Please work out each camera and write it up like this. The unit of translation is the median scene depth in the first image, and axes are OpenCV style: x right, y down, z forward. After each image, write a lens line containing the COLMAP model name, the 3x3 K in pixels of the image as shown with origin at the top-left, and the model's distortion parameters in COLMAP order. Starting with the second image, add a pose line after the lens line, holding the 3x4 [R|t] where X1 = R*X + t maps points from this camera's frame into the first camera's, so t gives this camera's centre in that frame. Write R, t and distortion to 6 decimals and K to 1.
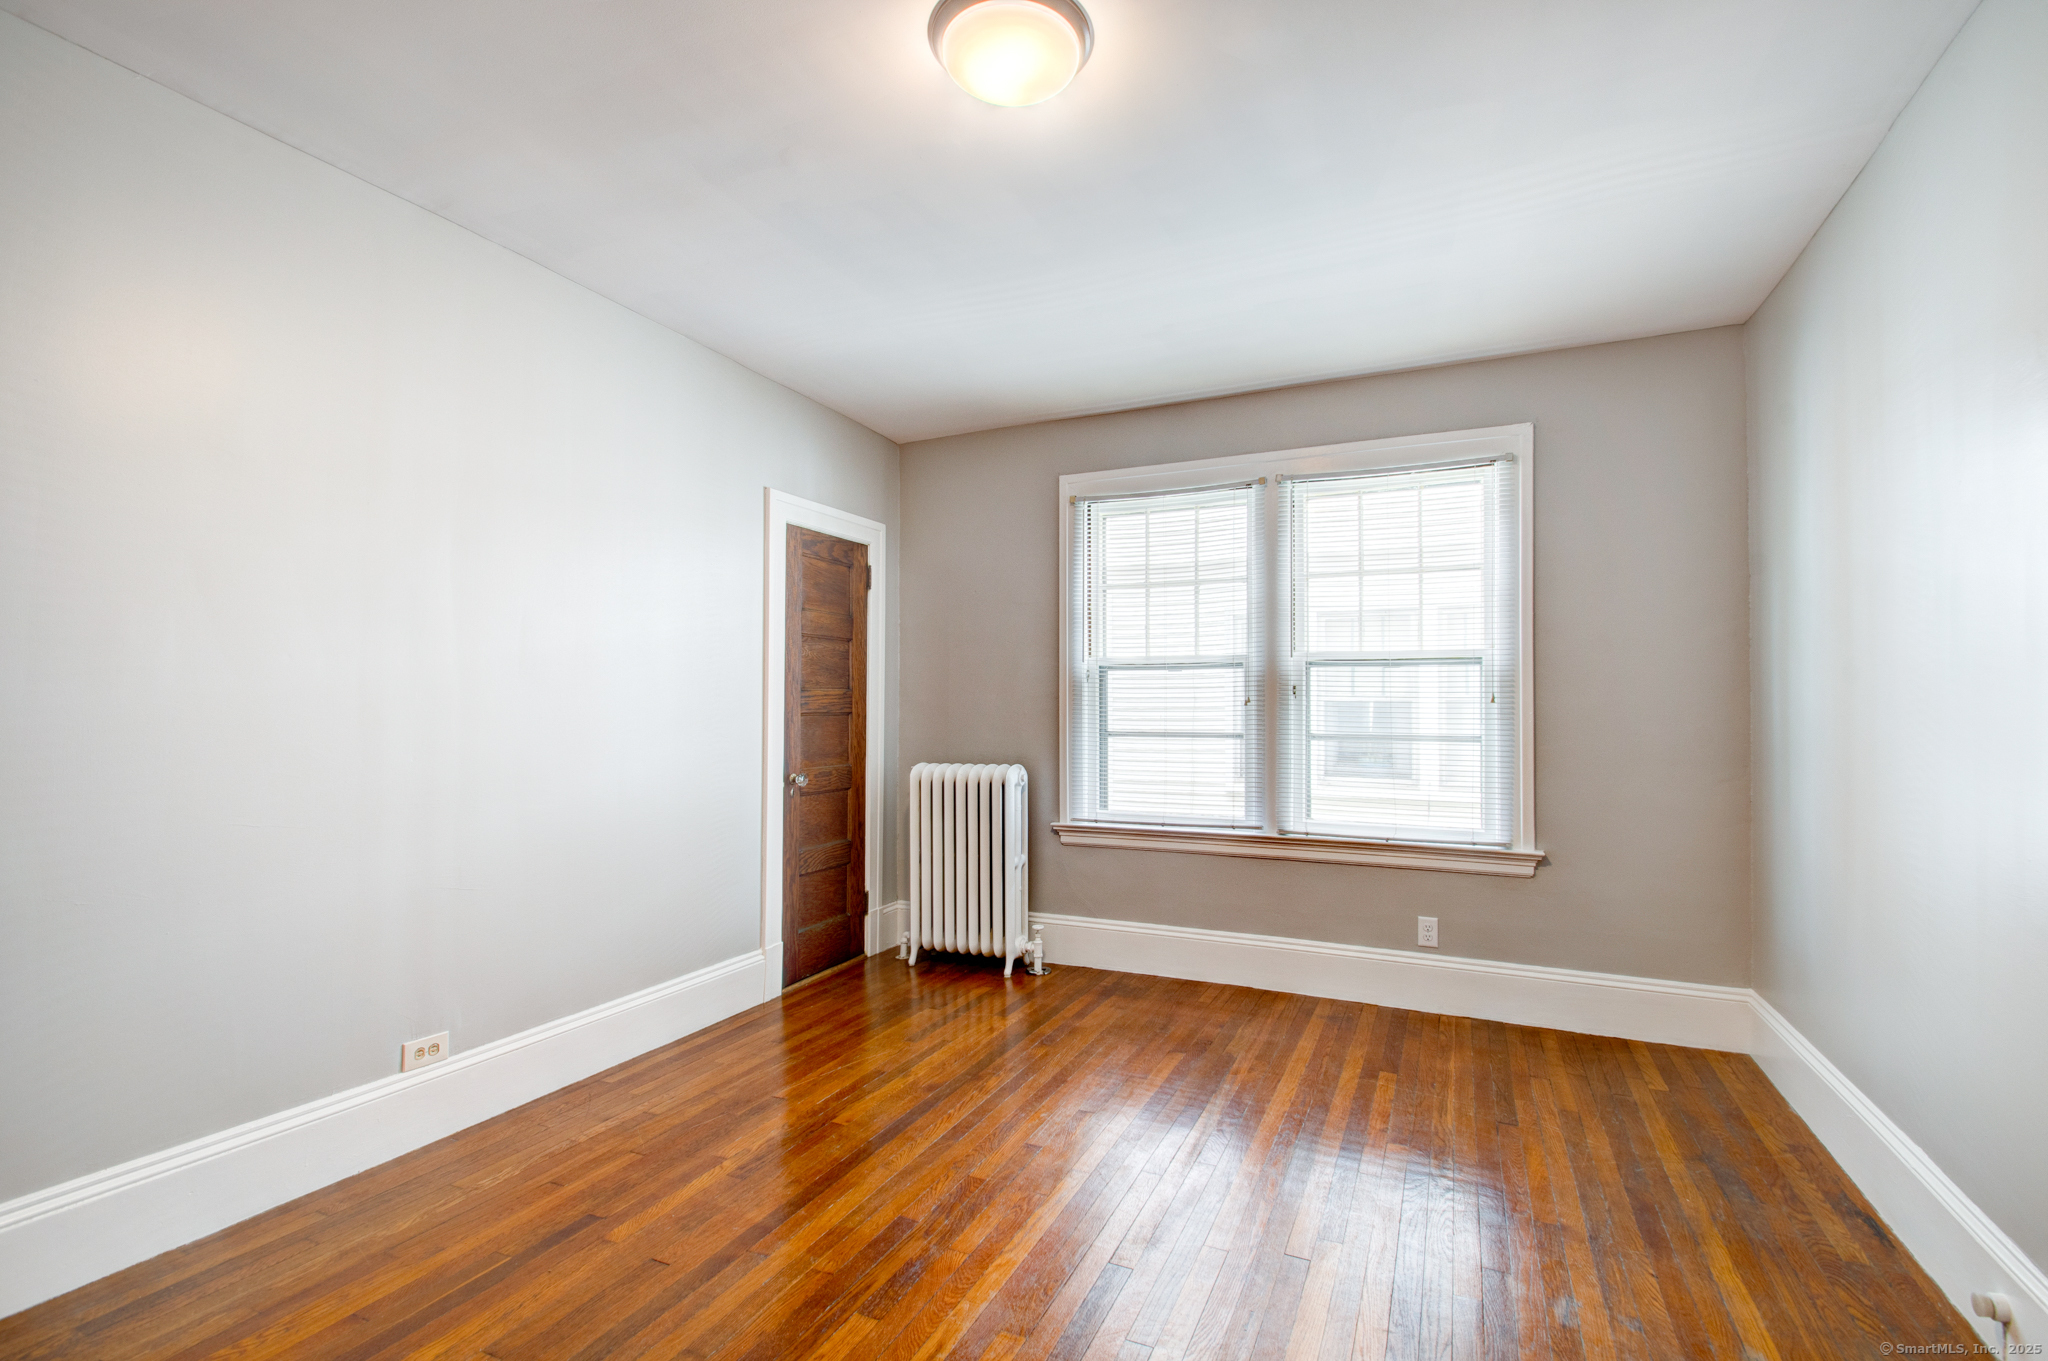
lens RADIAL K [[910.6, 0, 1059.6], [0, 910.6, 695.3], [0, 0, 1]] dist [0.020849, -0.010350]
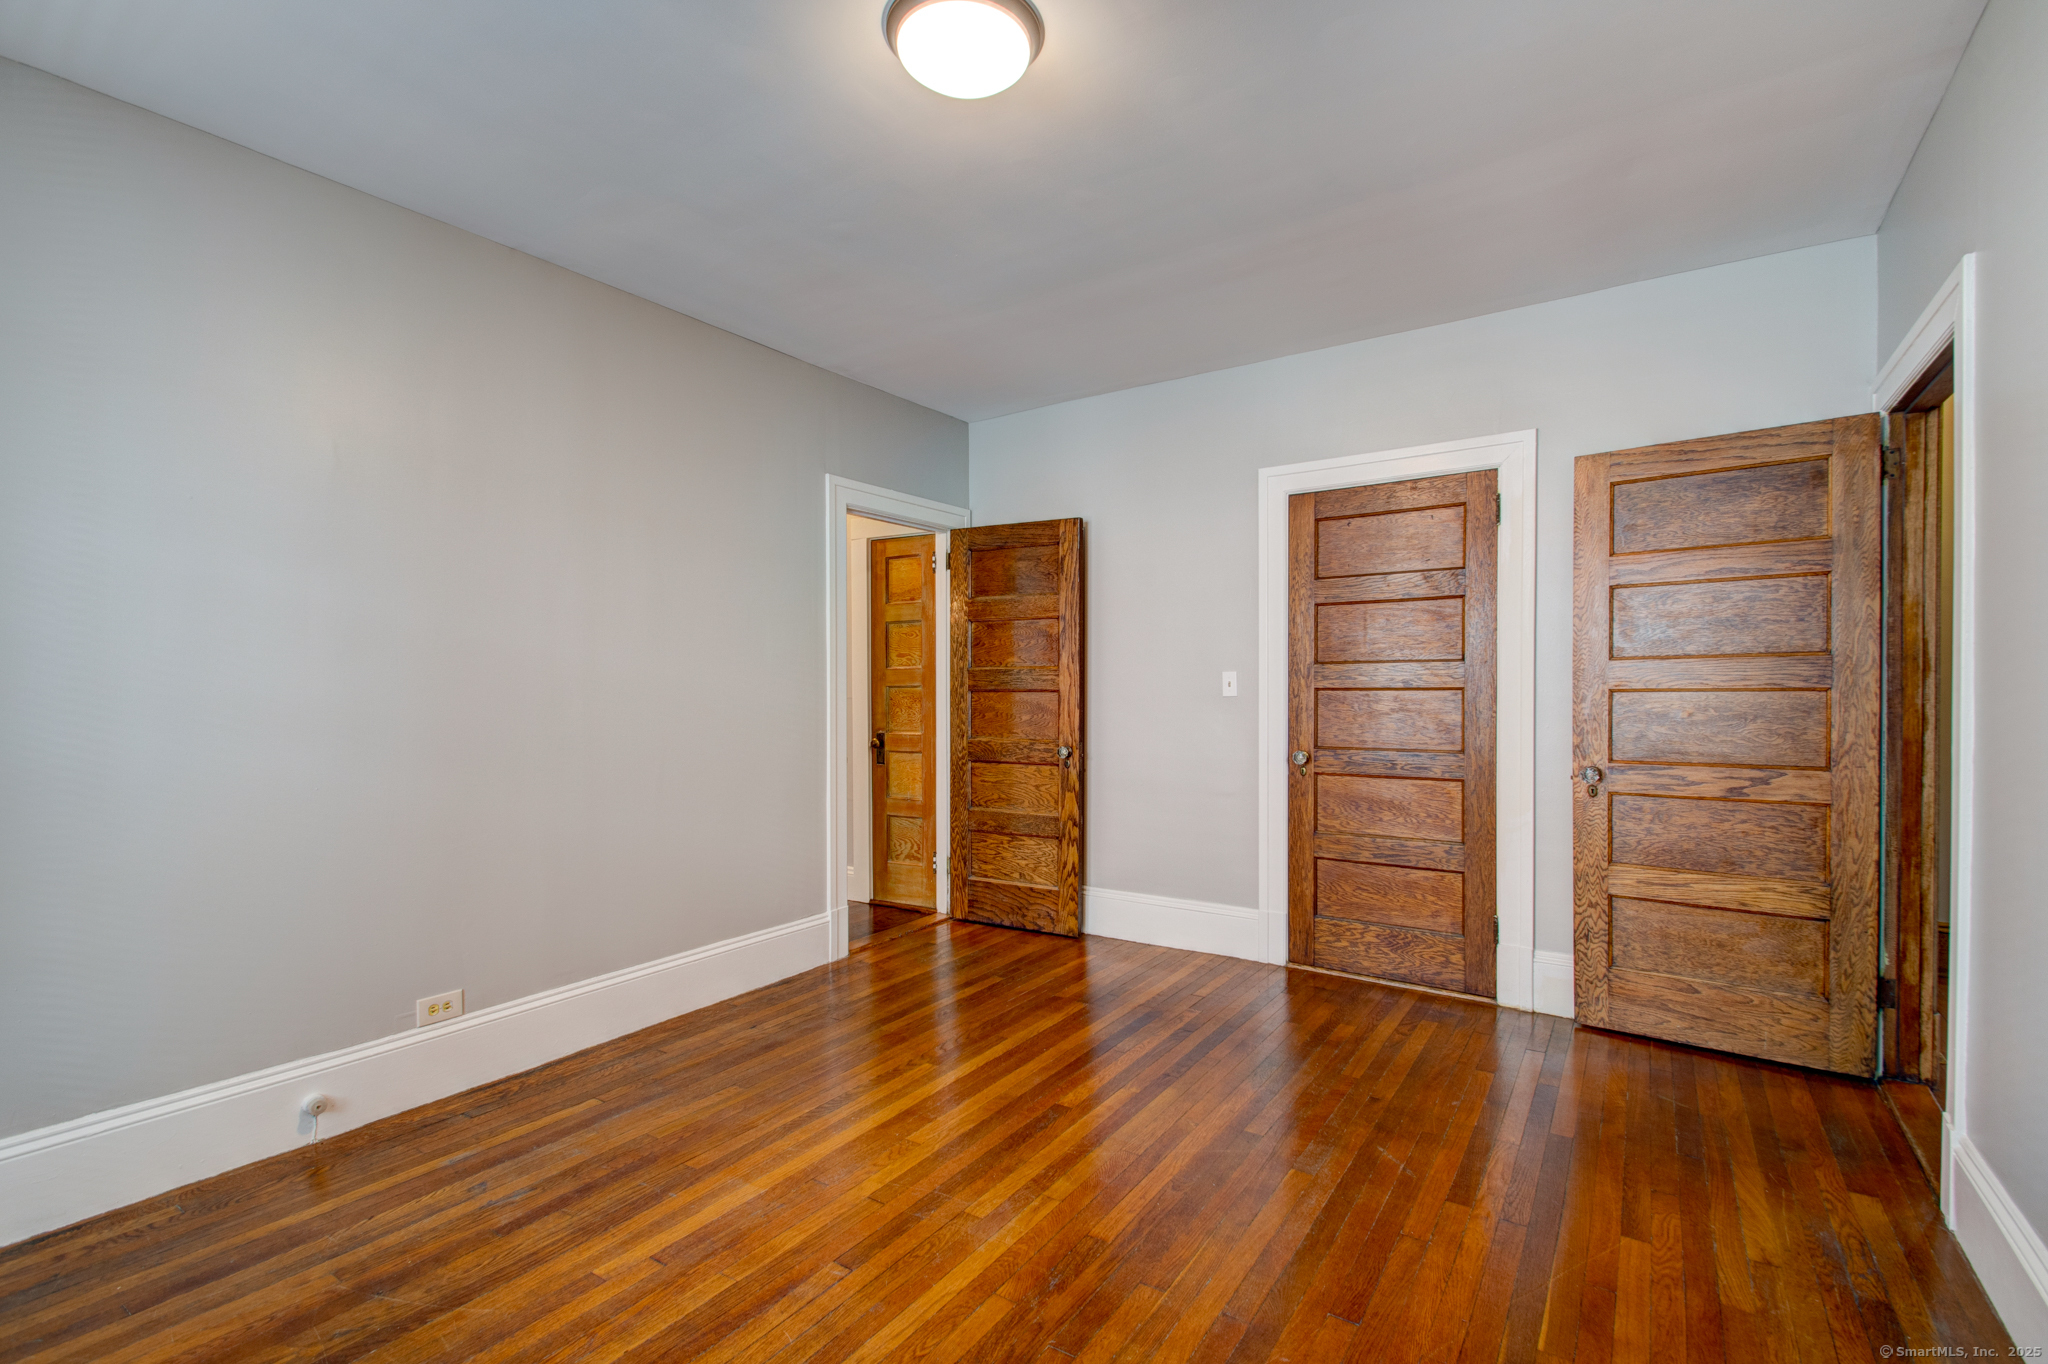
lens RADIAL K [[899.6, 0, 1047.2], [0, 899.6, 698.6], [0, 0, 1]] dist [0.026105, -0.023682]
pose [[-0.984816, -0.001593, 0.173593, -0.165416], [-0.002846, 0.999972, -0.006970, 0.017086], [-0.173577, -0.007358, -0.984793, 1.023739]]
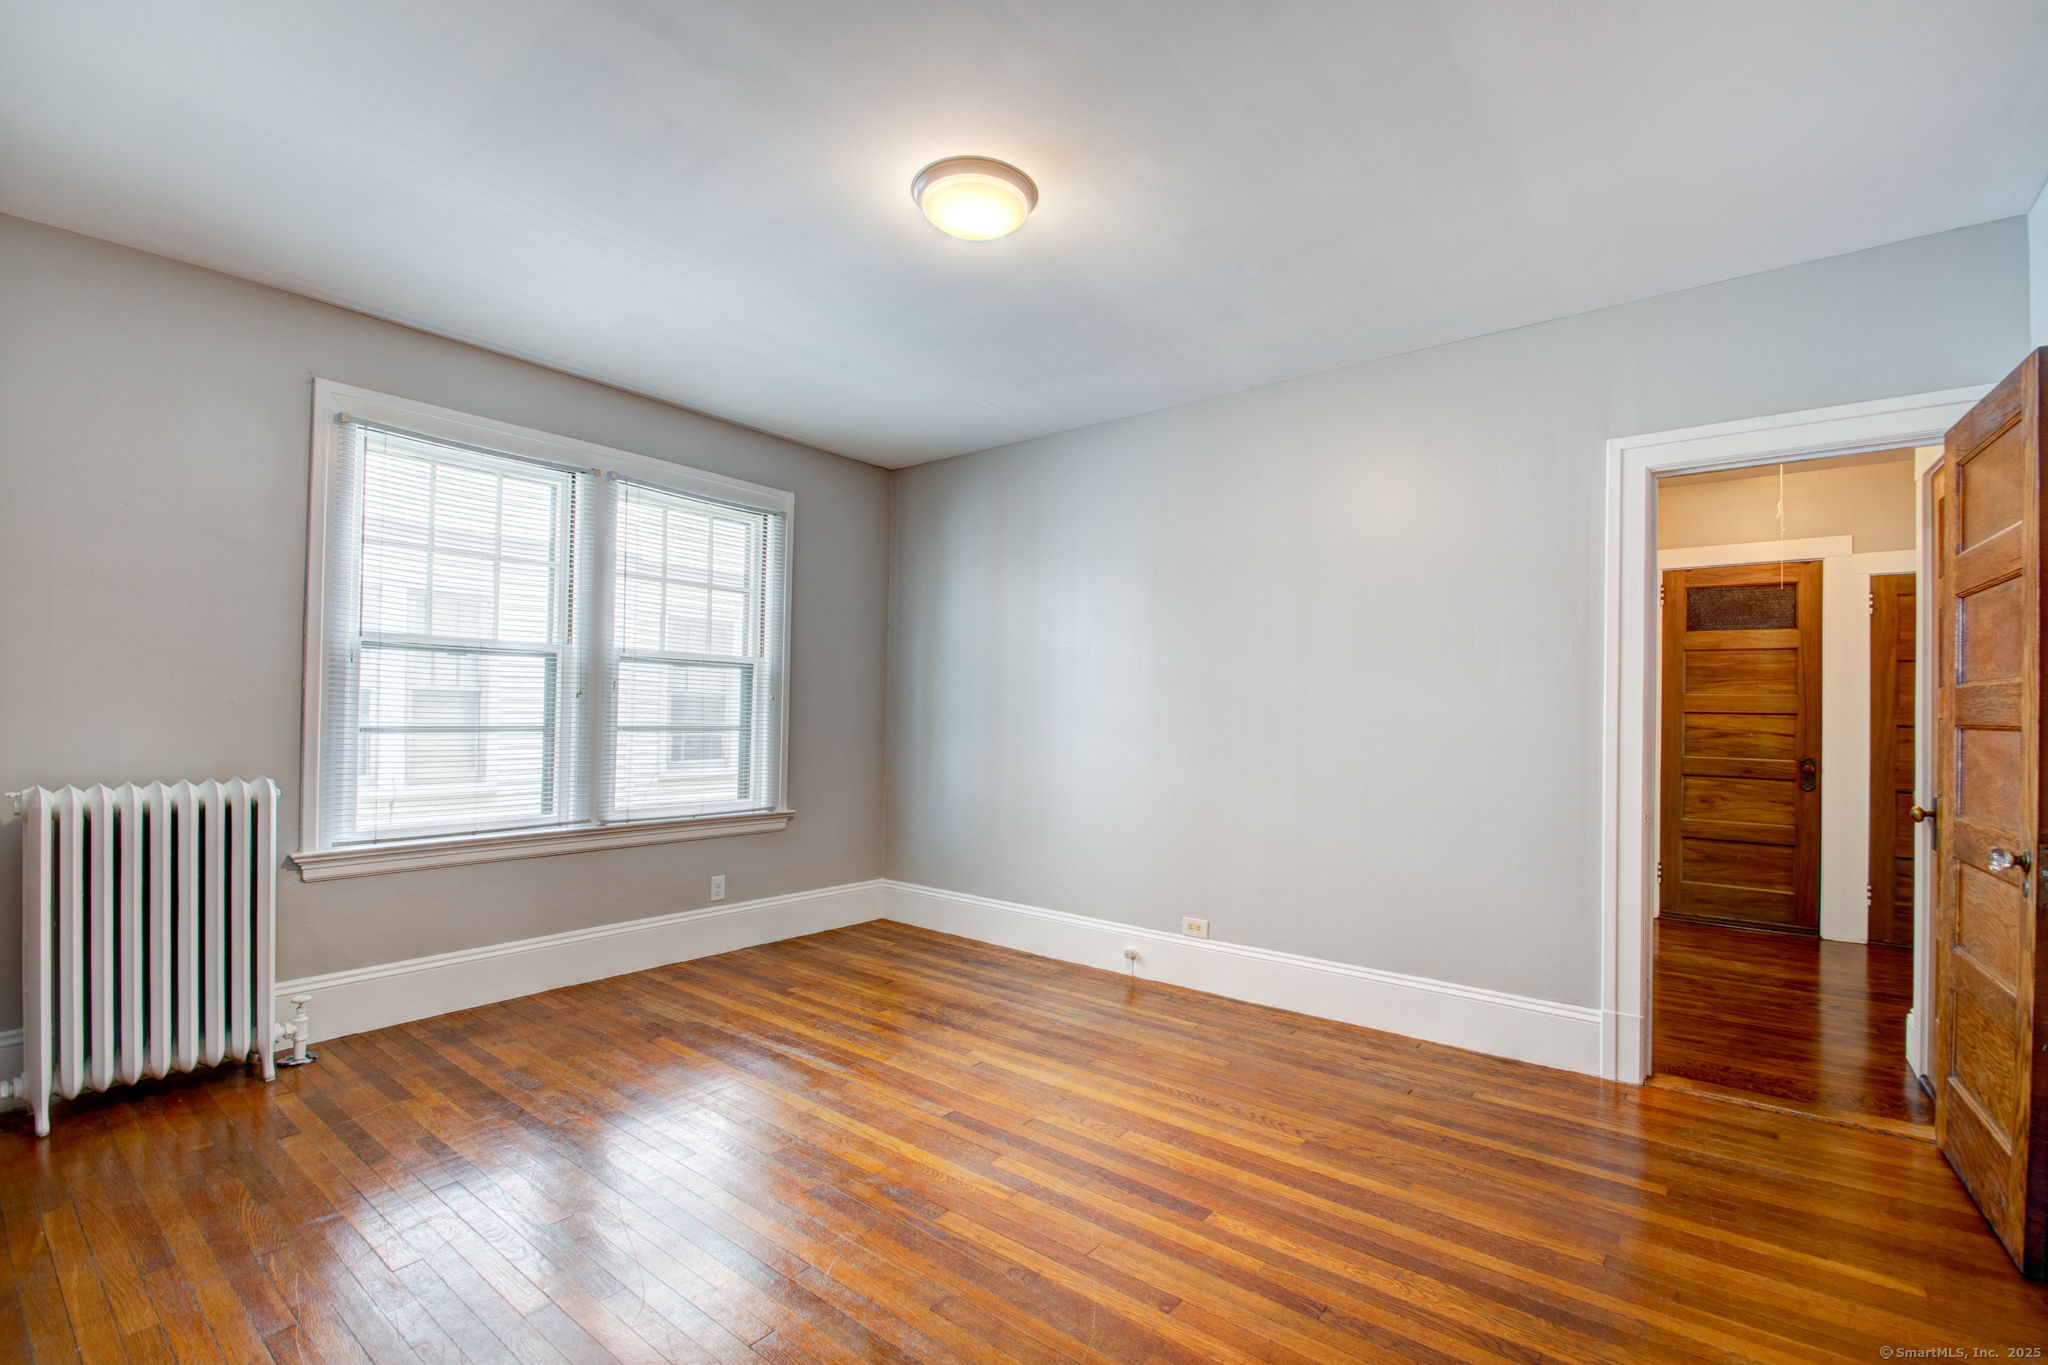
lens RADIAL K [[899.6, 0, 1047.2], [0, 899.6, 699.1], [0, 0, 1]] dist [0.026105, -0.023682]
pose [[0.244351, 0.015511, 0.969563, -0.652779], [-0.032261, 0.999449, -0.007858, 0.004269], [-0.969150, -0.029359, 0.244717, 0.293264]]
